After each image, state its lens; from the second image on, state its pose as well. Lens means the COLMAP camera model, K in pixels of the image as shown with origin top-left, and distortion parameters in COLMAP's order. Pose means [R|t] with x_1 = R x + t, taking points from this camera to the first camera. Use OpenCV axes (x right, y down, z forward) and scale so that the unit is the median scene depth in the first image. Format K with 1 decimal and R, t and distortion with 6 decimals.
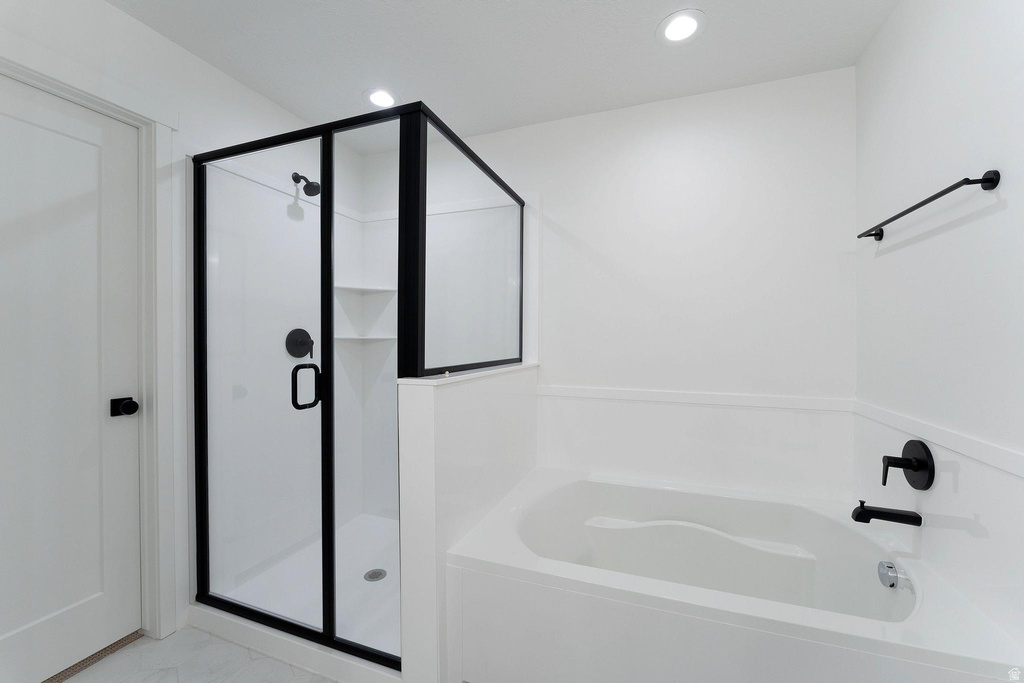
lens RADIAL K [[405.5, 0, 509.8], [0, 405.5, 341.5], [0, 0, 1]] dist [-0.001694, 0.000120]
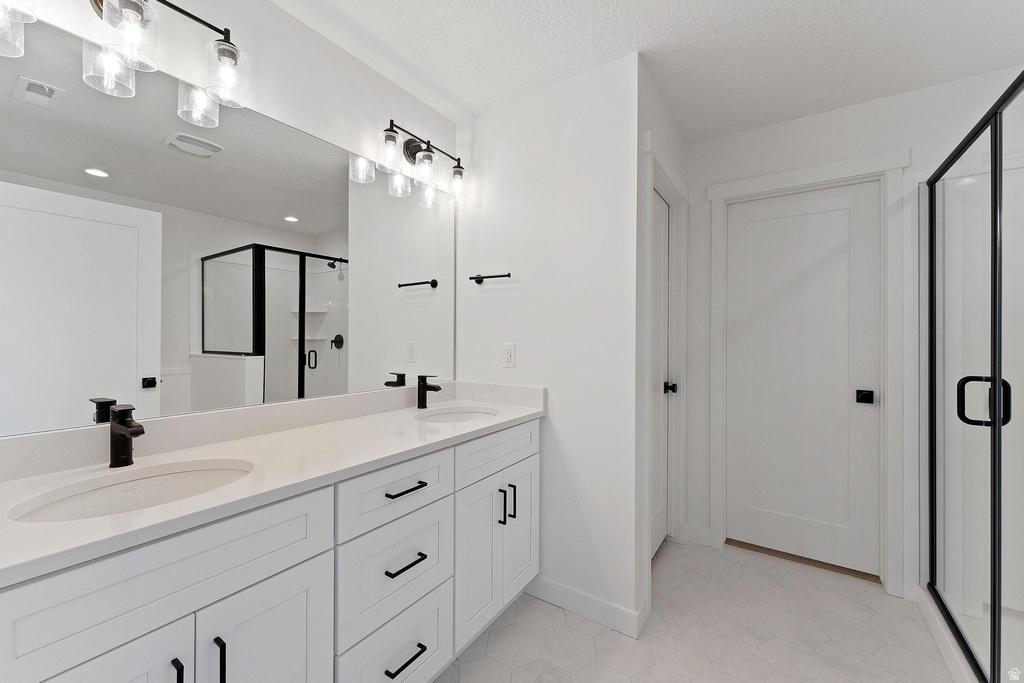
lens RADIAL K [[405.5, 0, 511.7], [0, 405.5, 337.9], [0, 0, 1]] dist [-0.001694, 0.000120]
pose [[-0.218574, 0.000679, -0.975820, 0.590575], [-0.016276, 0.999858, 0.004342, -0.017372], [0.975685, 0.016831, -0.218532, 0.156521]]
